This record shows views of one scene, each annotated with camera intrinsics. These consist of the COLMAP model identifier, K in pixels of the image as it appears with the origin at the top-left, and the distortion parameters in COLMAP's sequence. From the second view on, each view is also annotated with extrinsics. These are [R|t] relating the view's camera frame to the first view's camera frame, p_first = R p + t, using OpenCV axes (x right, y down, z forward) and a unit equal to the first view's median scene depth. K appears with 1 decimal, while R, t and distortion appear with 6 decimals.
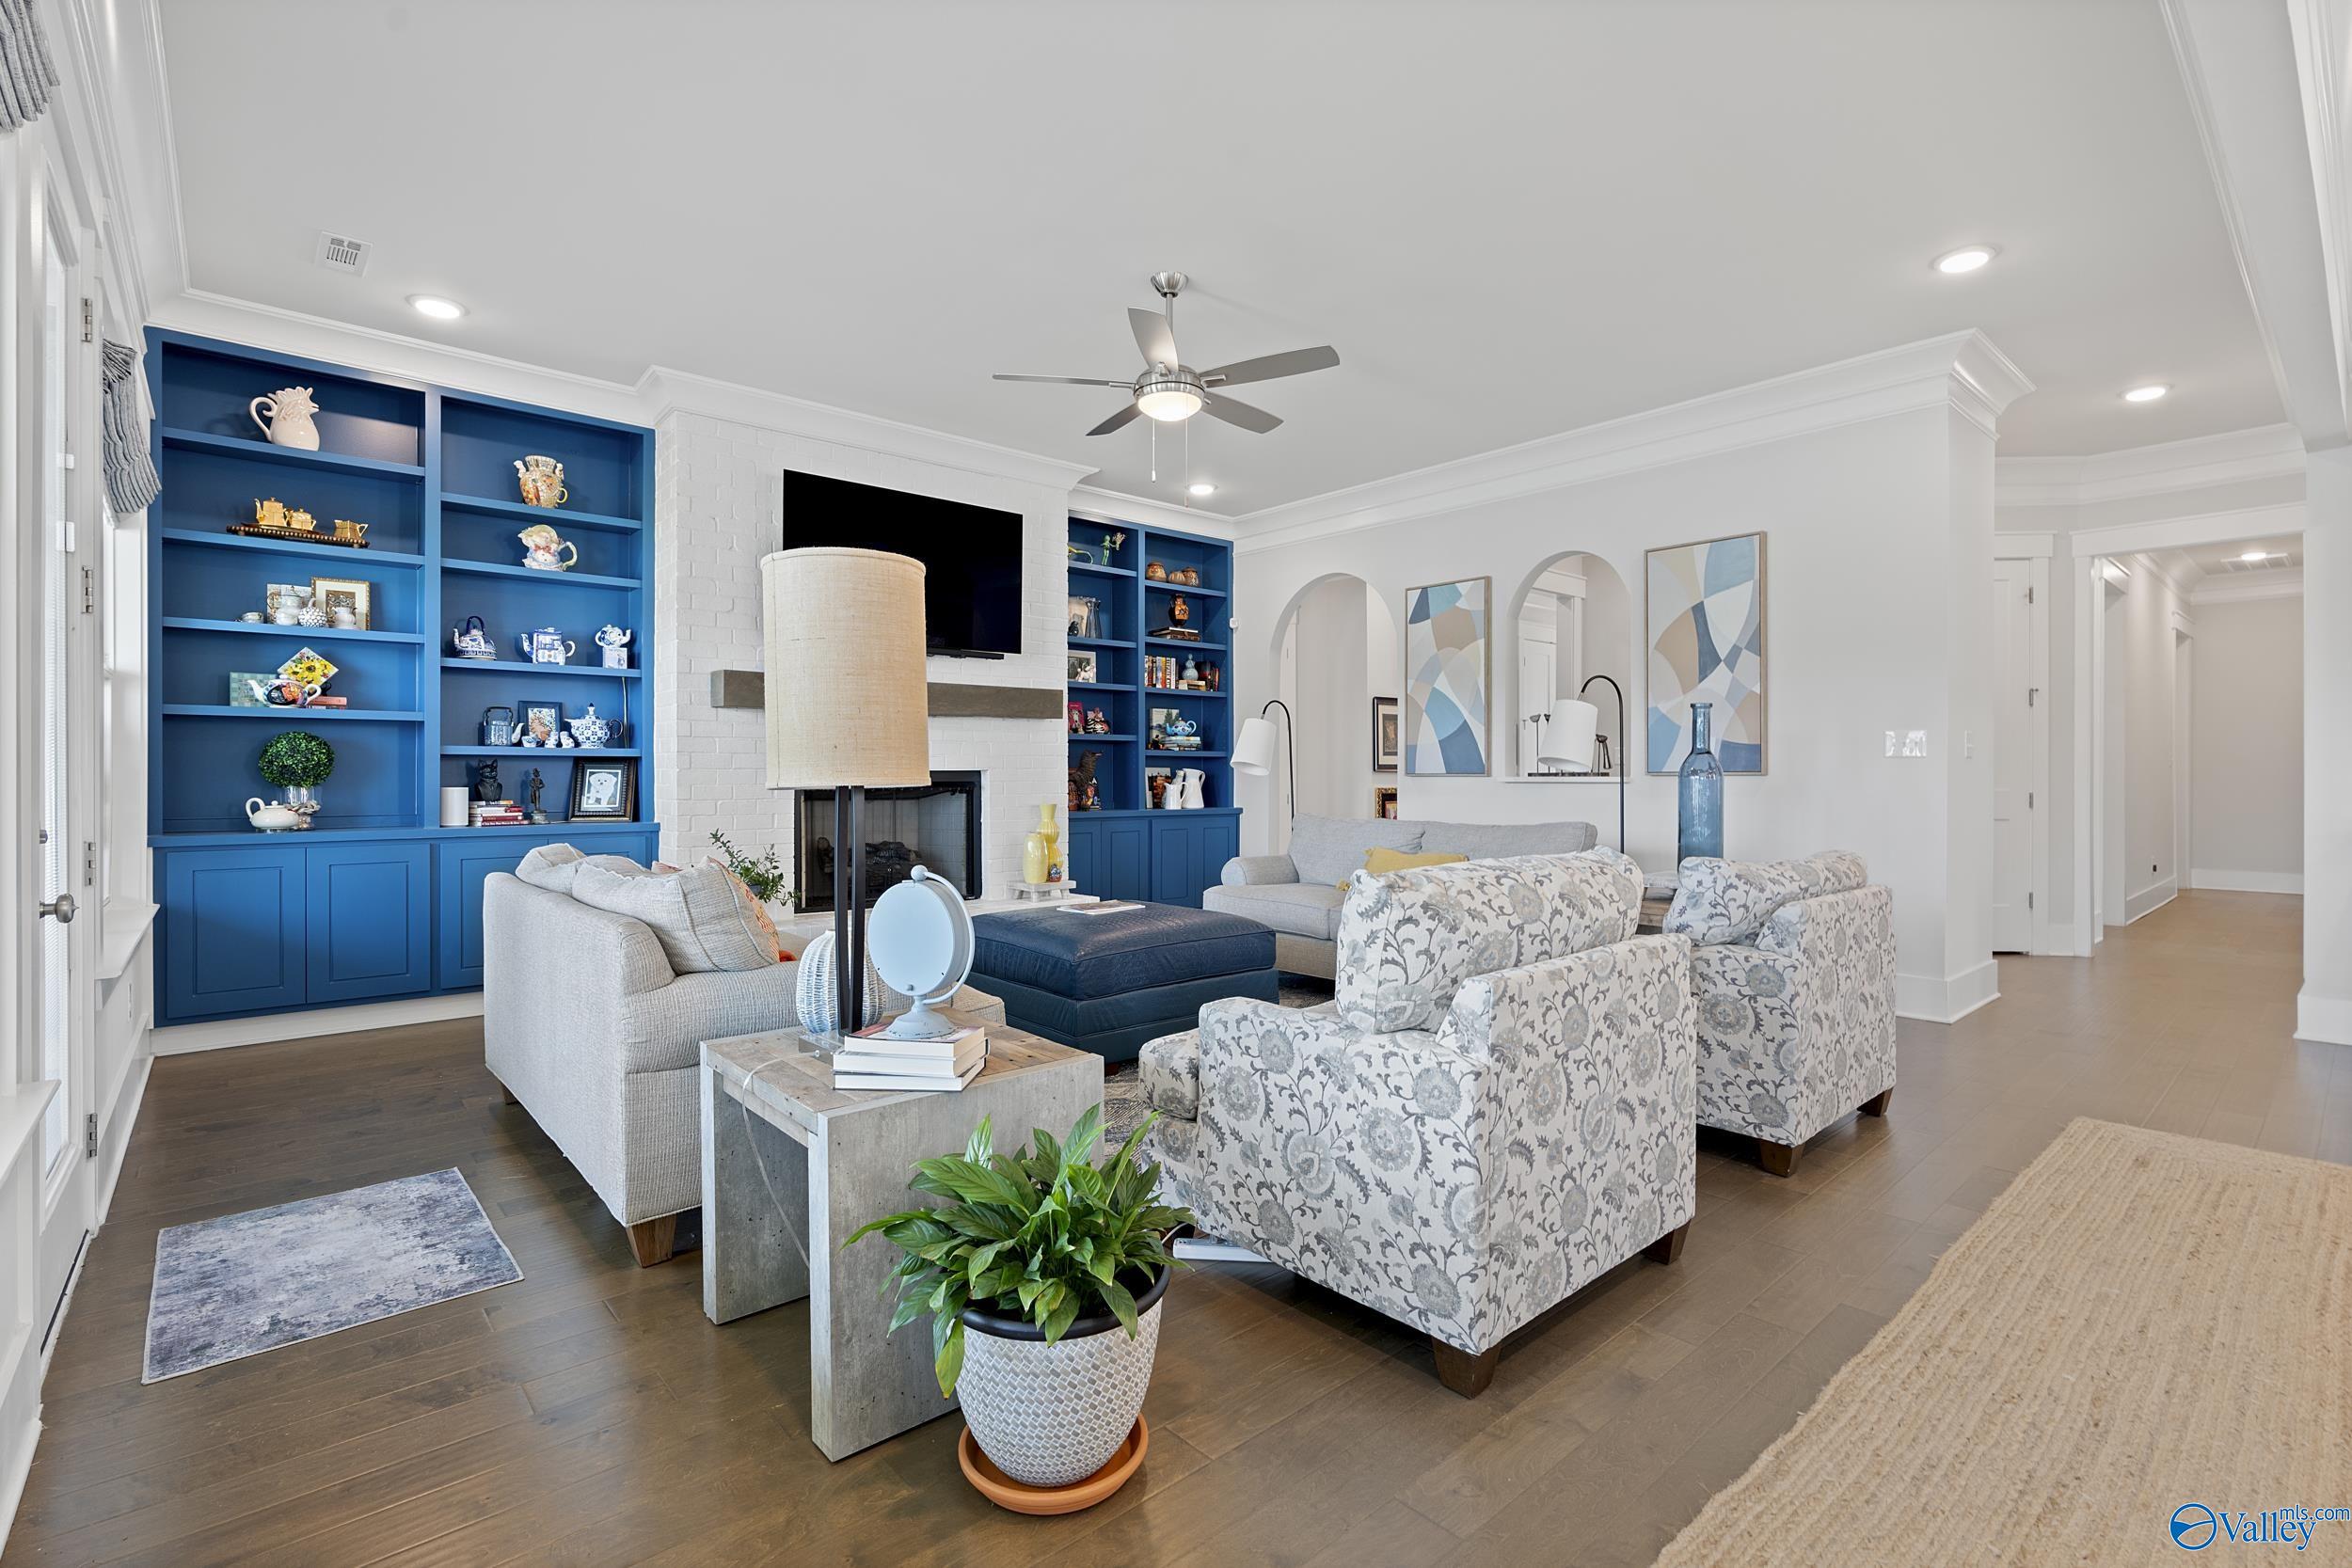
lens RADIAL K [[1078.6, 0, 1209.2], [0, 1078.6, 774.4], [0, 0, 1]] dist [-0.010349, 0.000173]
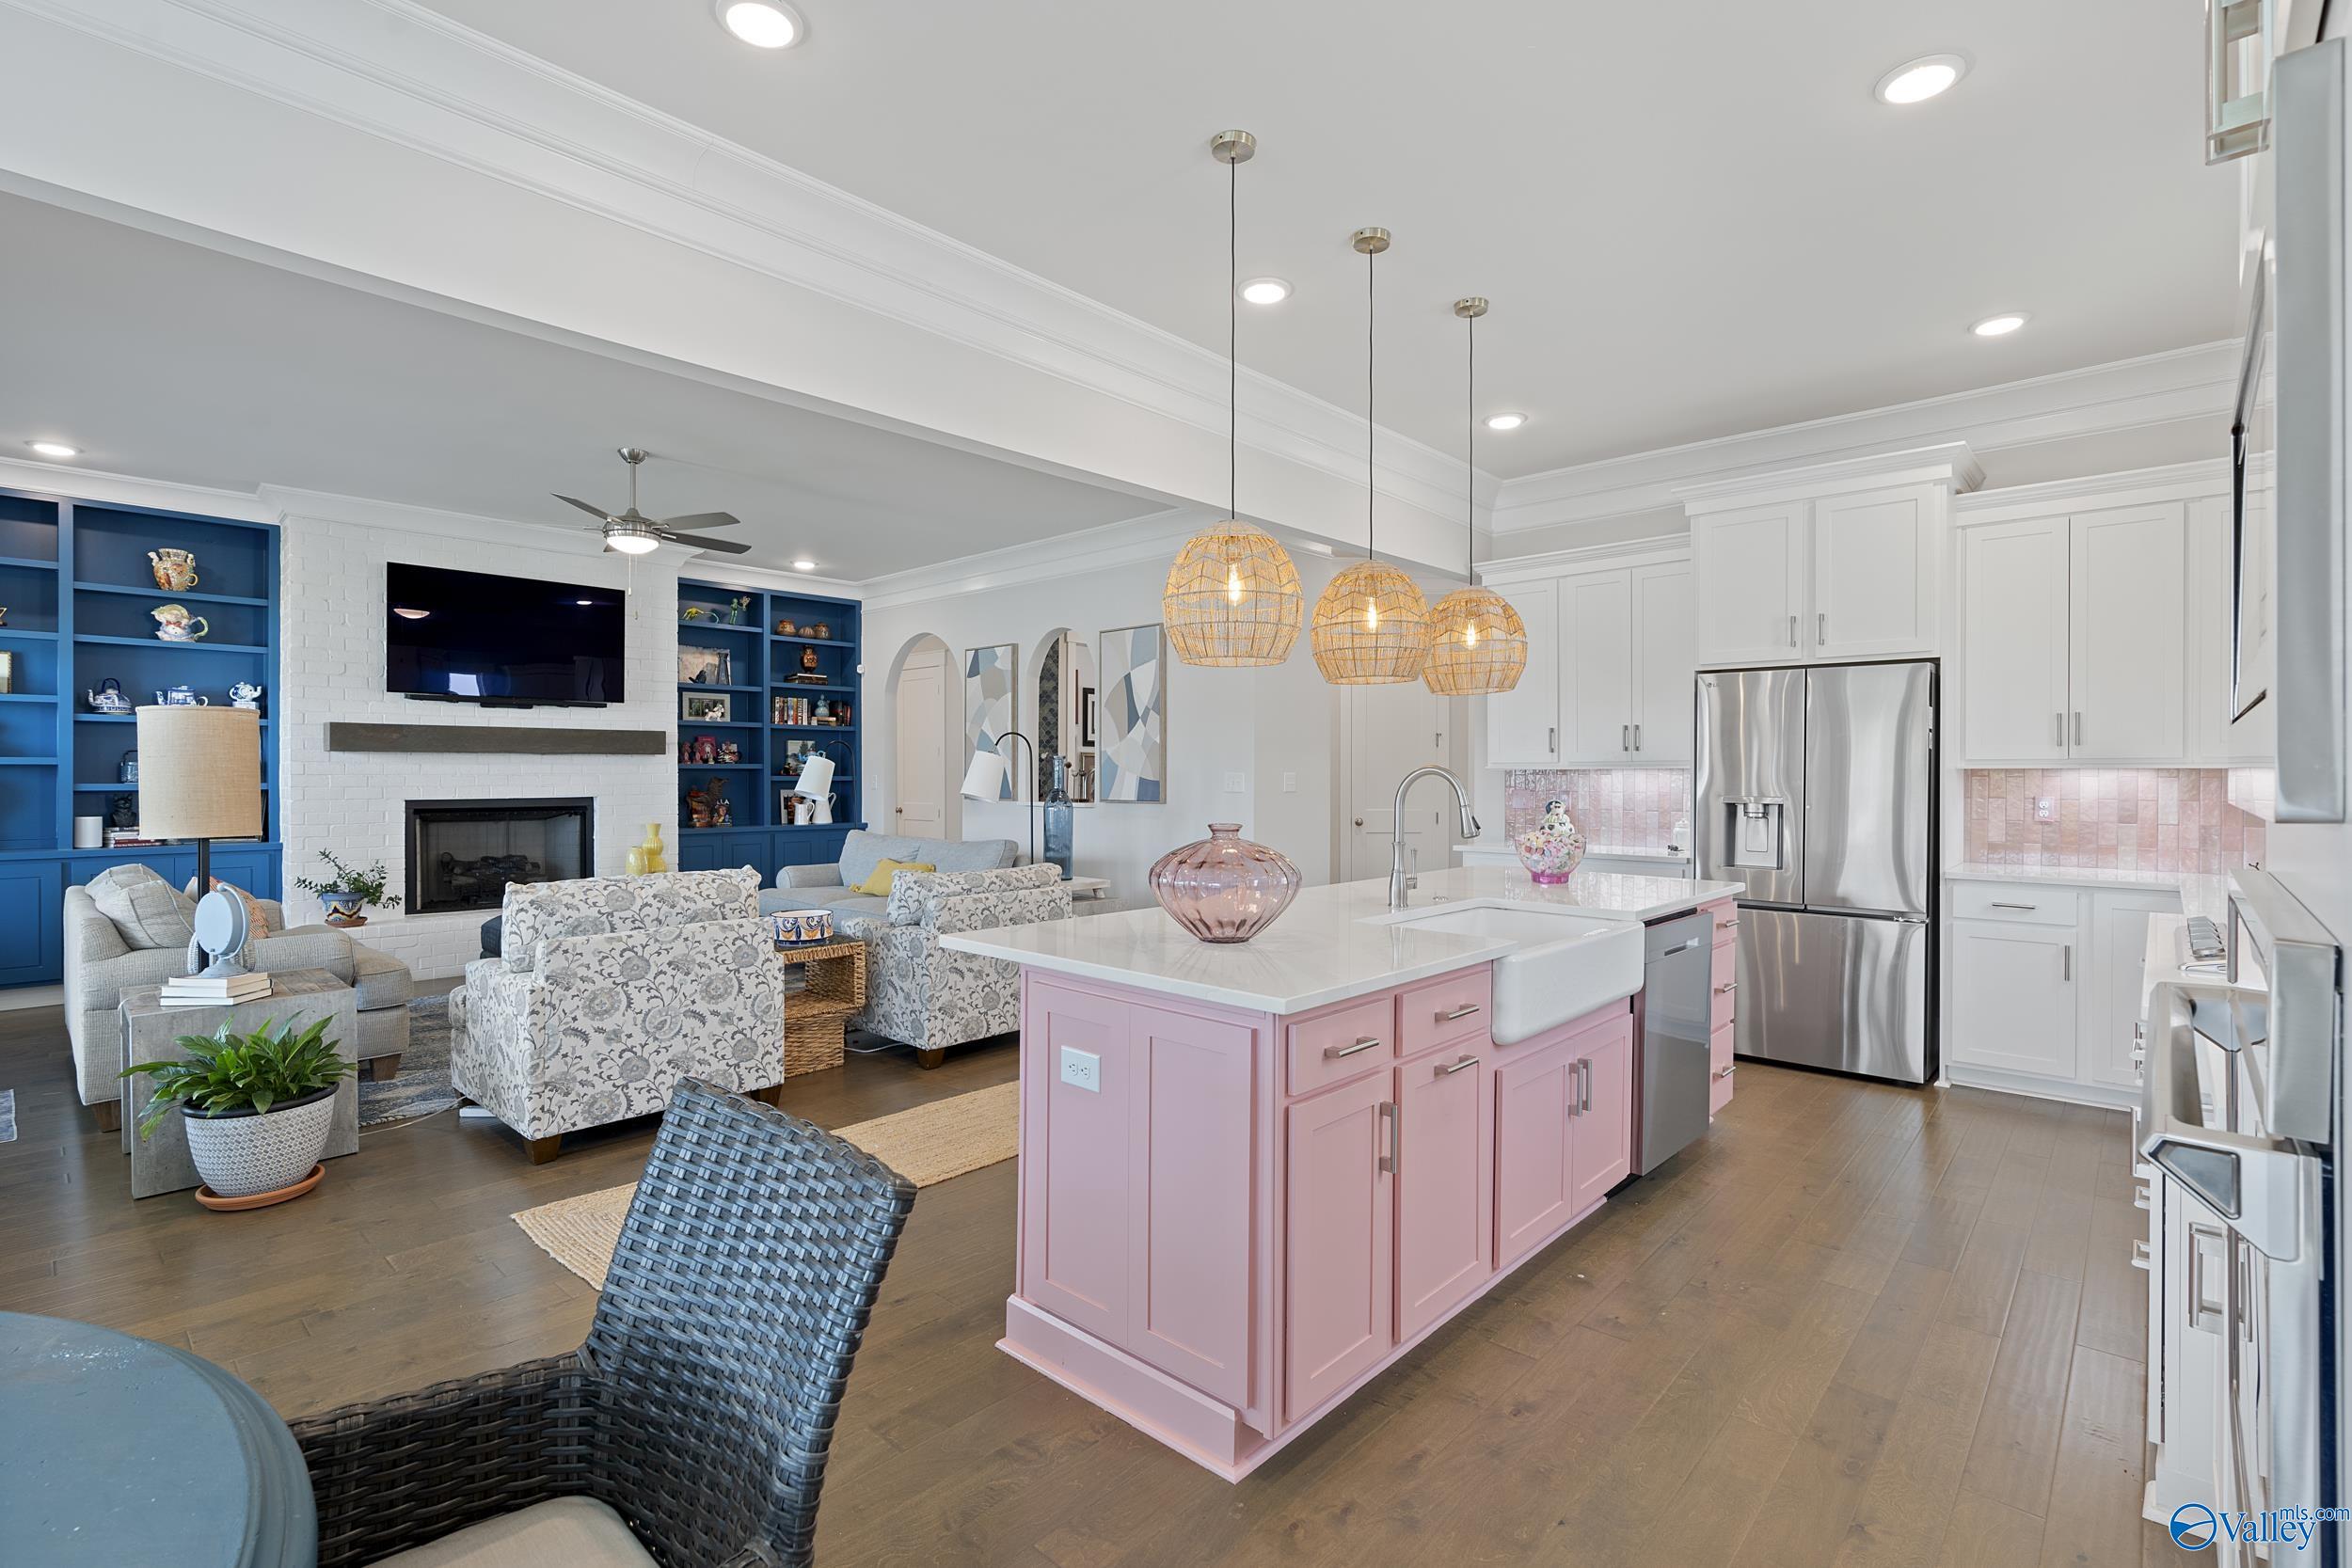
lens RADIAL K [[1073.7, 0, 1199.9], [0, 1073.7, 776.9], [0, 0, 1]] dist [0.000192, 0.000664]
pose [[0.995308, 0.000716, 0.096754, 0.423051], [-0.000917, 0.999998, 0.002032, -0.034904], [-0.096752, -0.002111, 0.995306, -0.338463]]
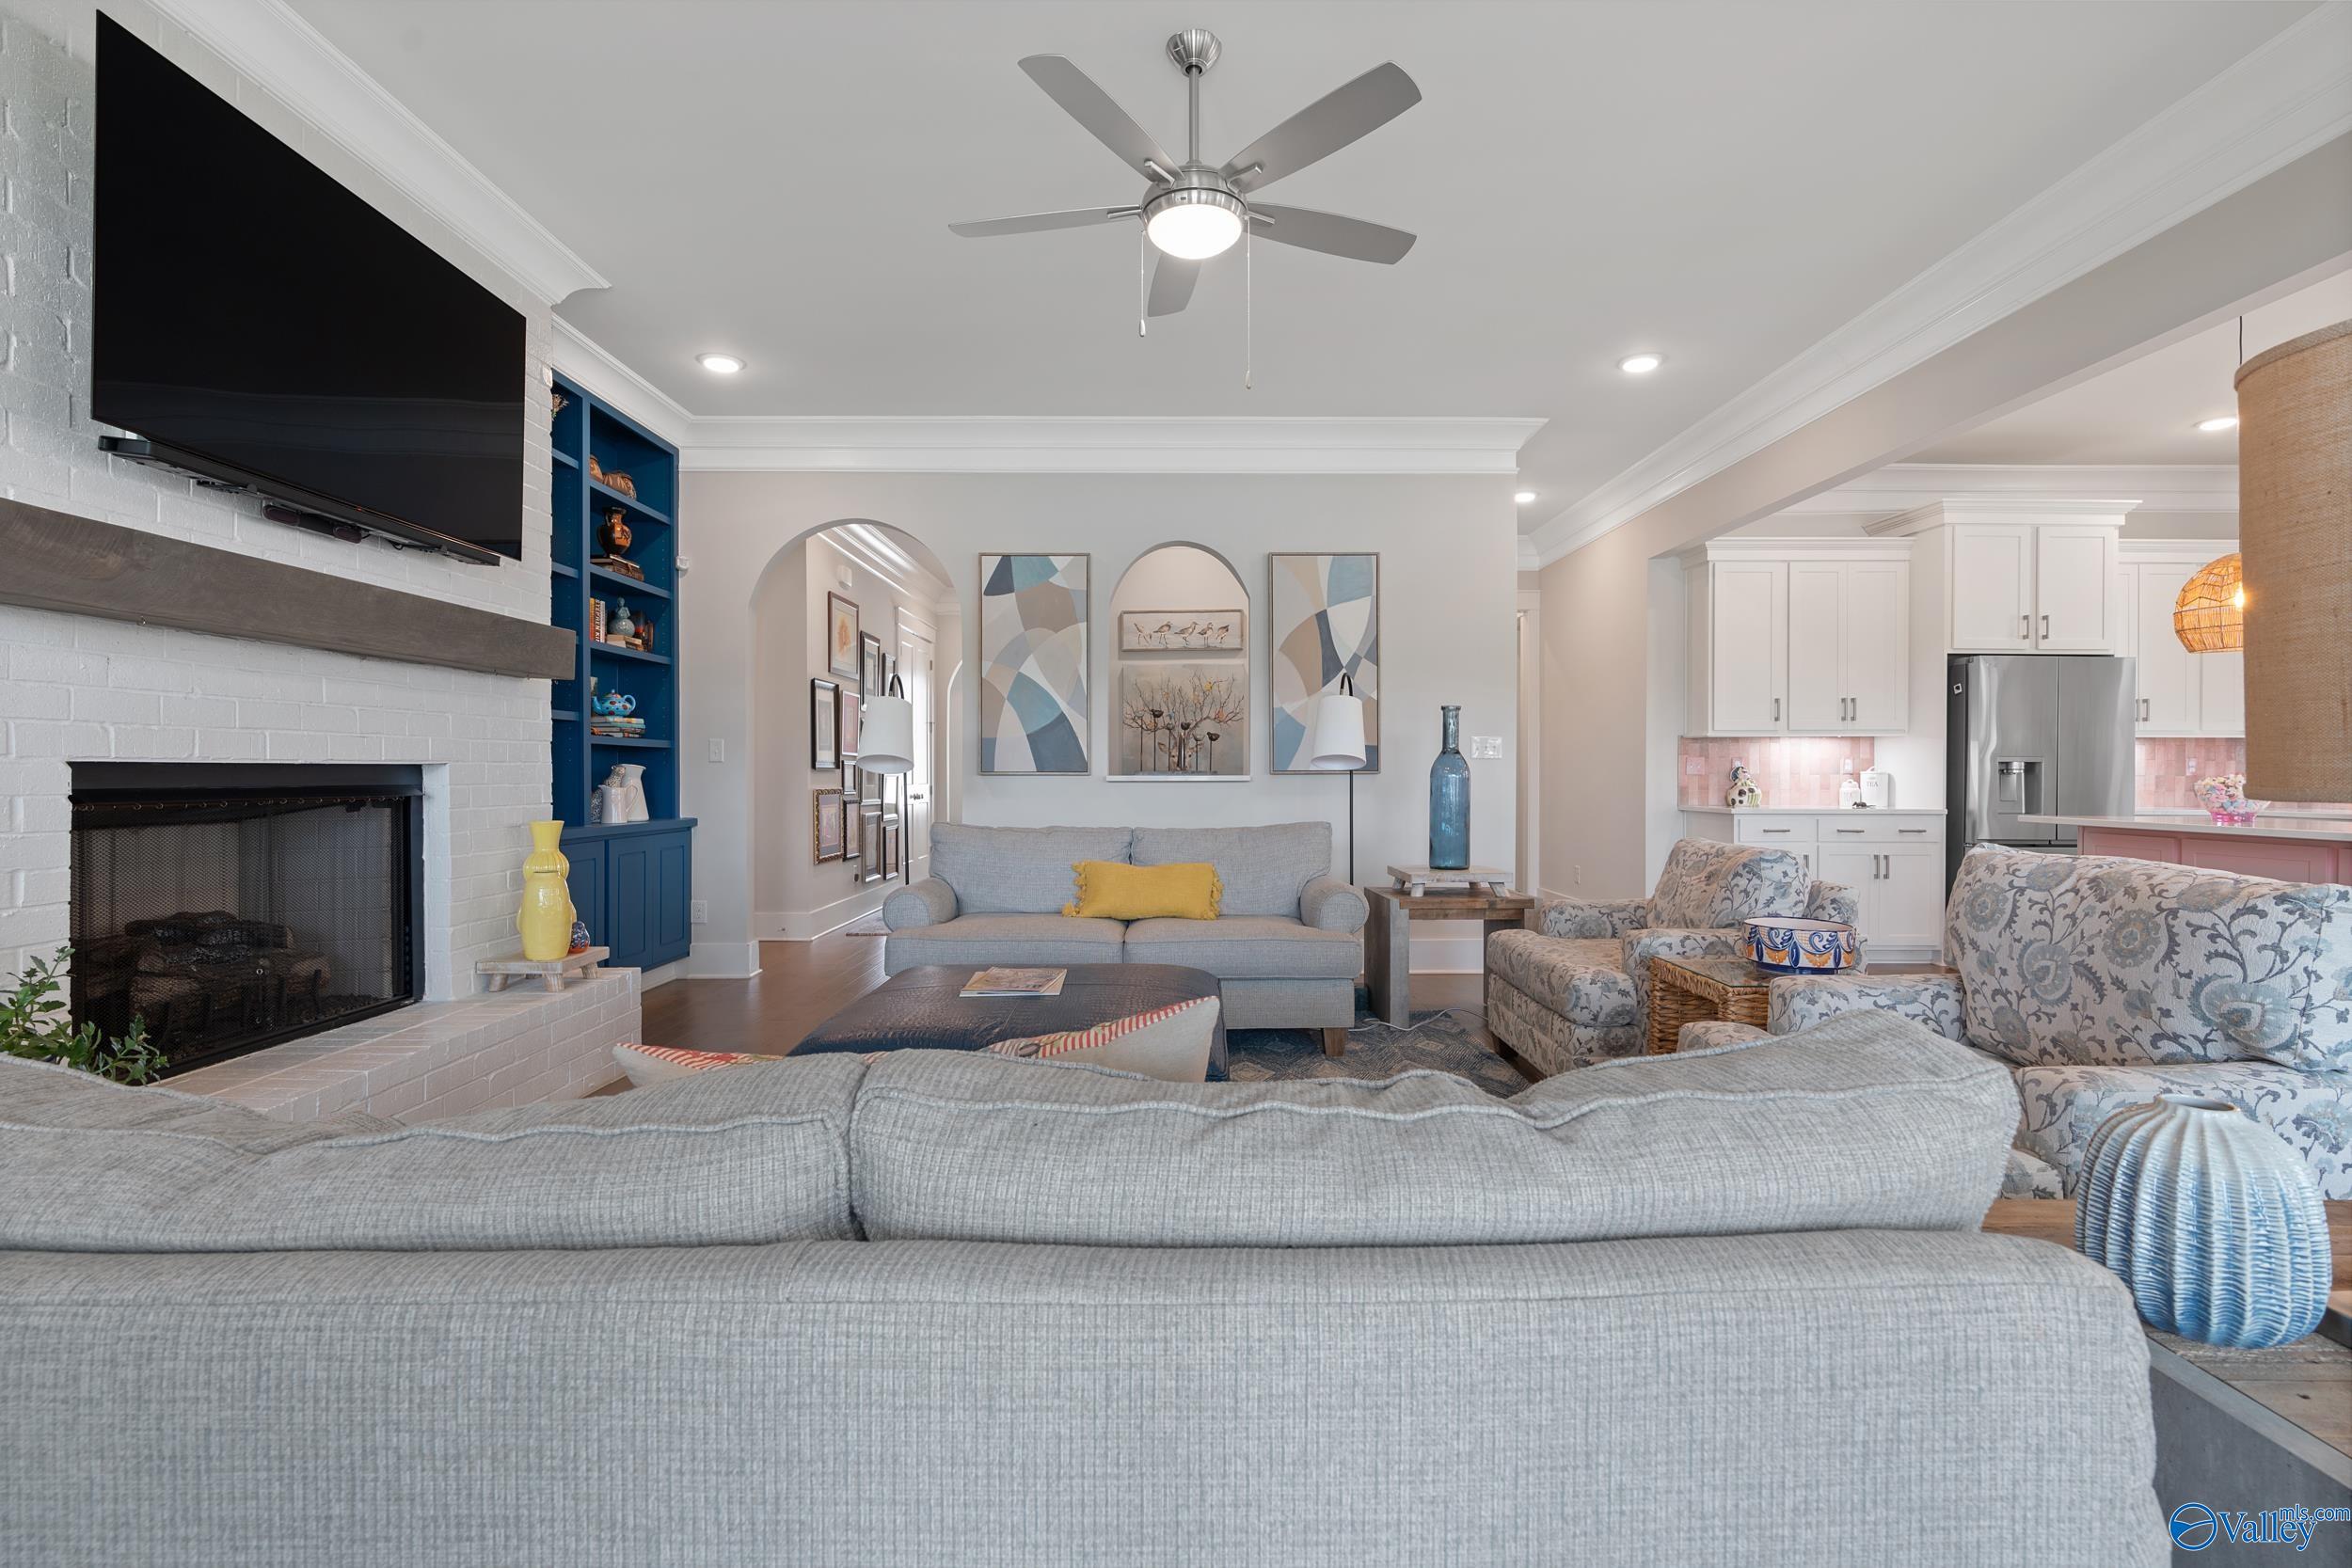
lens RADIAL K [[1090.8, 0, 1176.0], [0, 1090.8, 784.0], [0, 0, 1]] dist [-0.003903, -0.000153]
pose [[0.661123, -0.004270, 0.750266, -0.454925], [-0.000152, 0.999983, 0.005826, 0.004856], [-0.750278, -0.003966, 0.661111, 0.405166]]
